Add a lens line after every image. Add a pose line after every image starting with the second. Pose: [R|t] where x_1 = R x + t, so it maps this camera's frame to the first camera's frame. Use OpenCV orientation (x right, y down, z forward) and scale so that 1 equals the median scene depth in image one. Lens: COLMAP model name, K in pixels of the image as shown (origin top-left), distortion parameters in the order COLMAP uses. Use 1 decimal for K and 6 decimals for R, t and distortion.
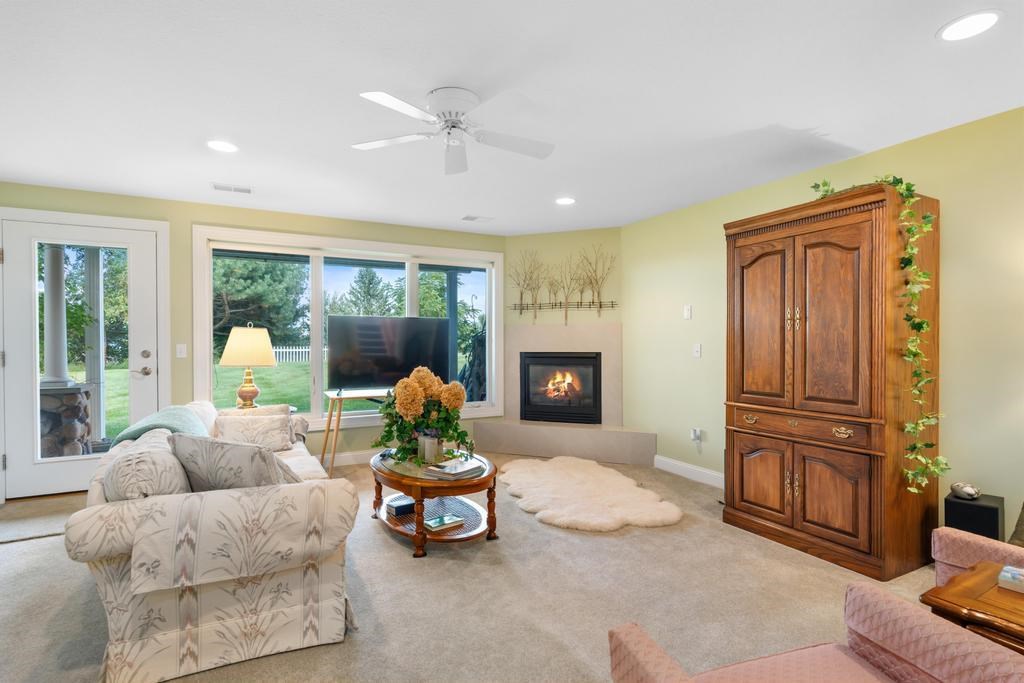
lens RADIAL K [[497.5, 0, 512.0], [0, 497.5, 341.5], [0, 0, 1]] dist [0.000048, 0.000130]
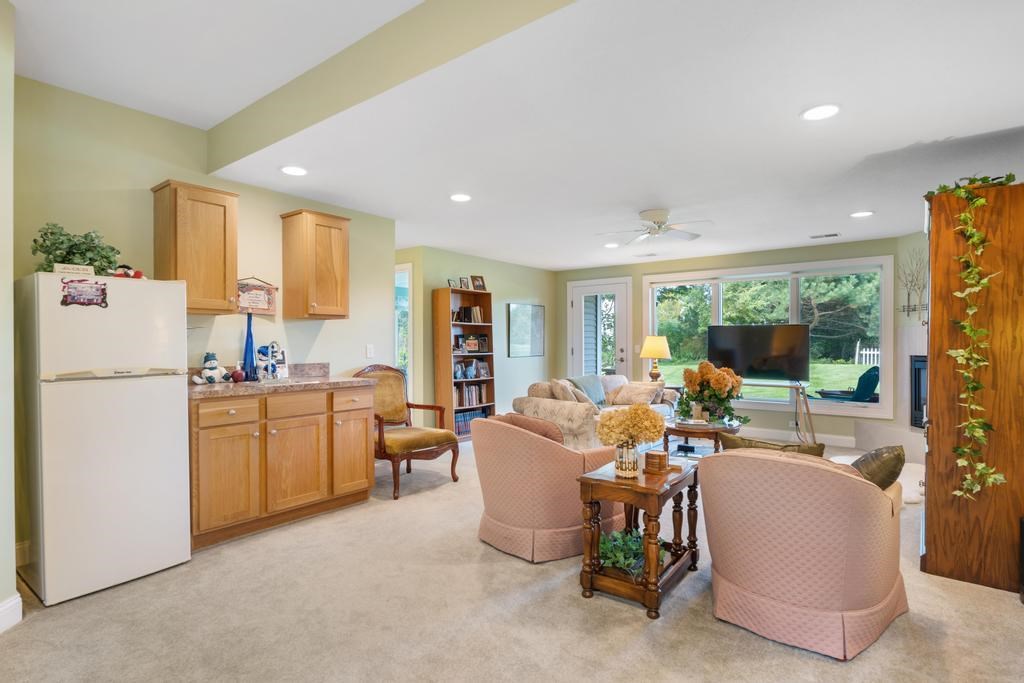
lens RADIAL K [[520.6, 0, 512.0], [0, 520.6, 341.5], [0, 0, 1]] dist [0.000350, 0.000633]
pose [[0.409965, -0.000689, -0.912101, 0.625181], [-0.001860, 0.999997, -0.001592, -0.002631], [0.912099, 0.002349, 0.409962, -0.116477]]
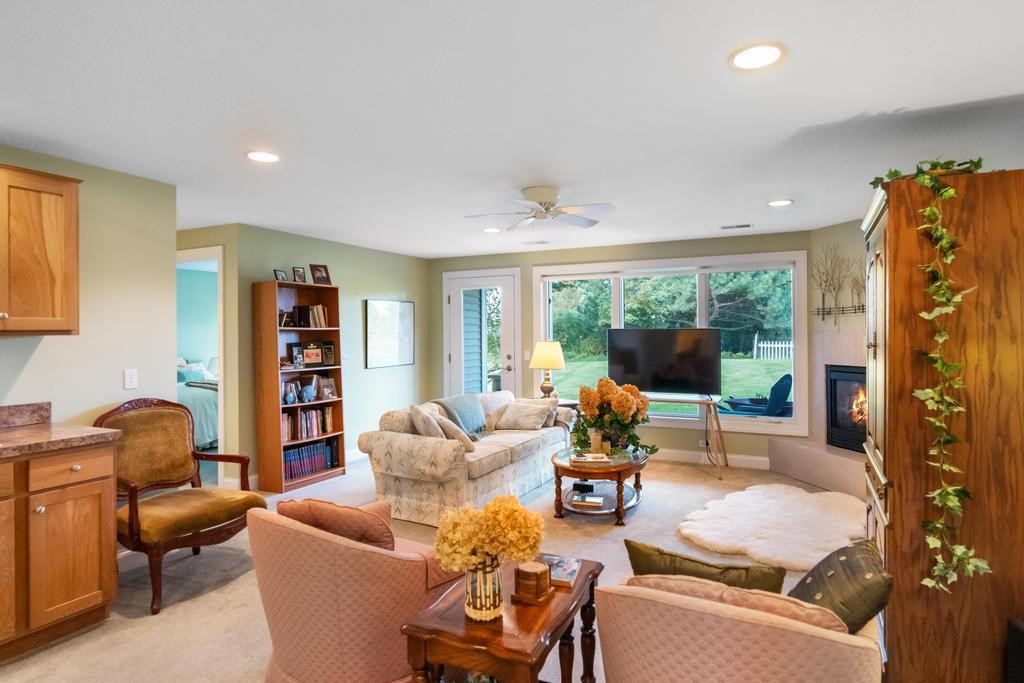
lens RADIAL K [[580.4, 0, 515.0], [0, 580.4, 323.3], [0, 0, 1]] dist [0.000588, 0.000871]
pose [[0.583237, -0.015221, -0.812159, 0.518142], [0.004840, 0.999872, -0.015263, -0.036778], [0.812287, 0.004972, 0.583236, -0.009183]]
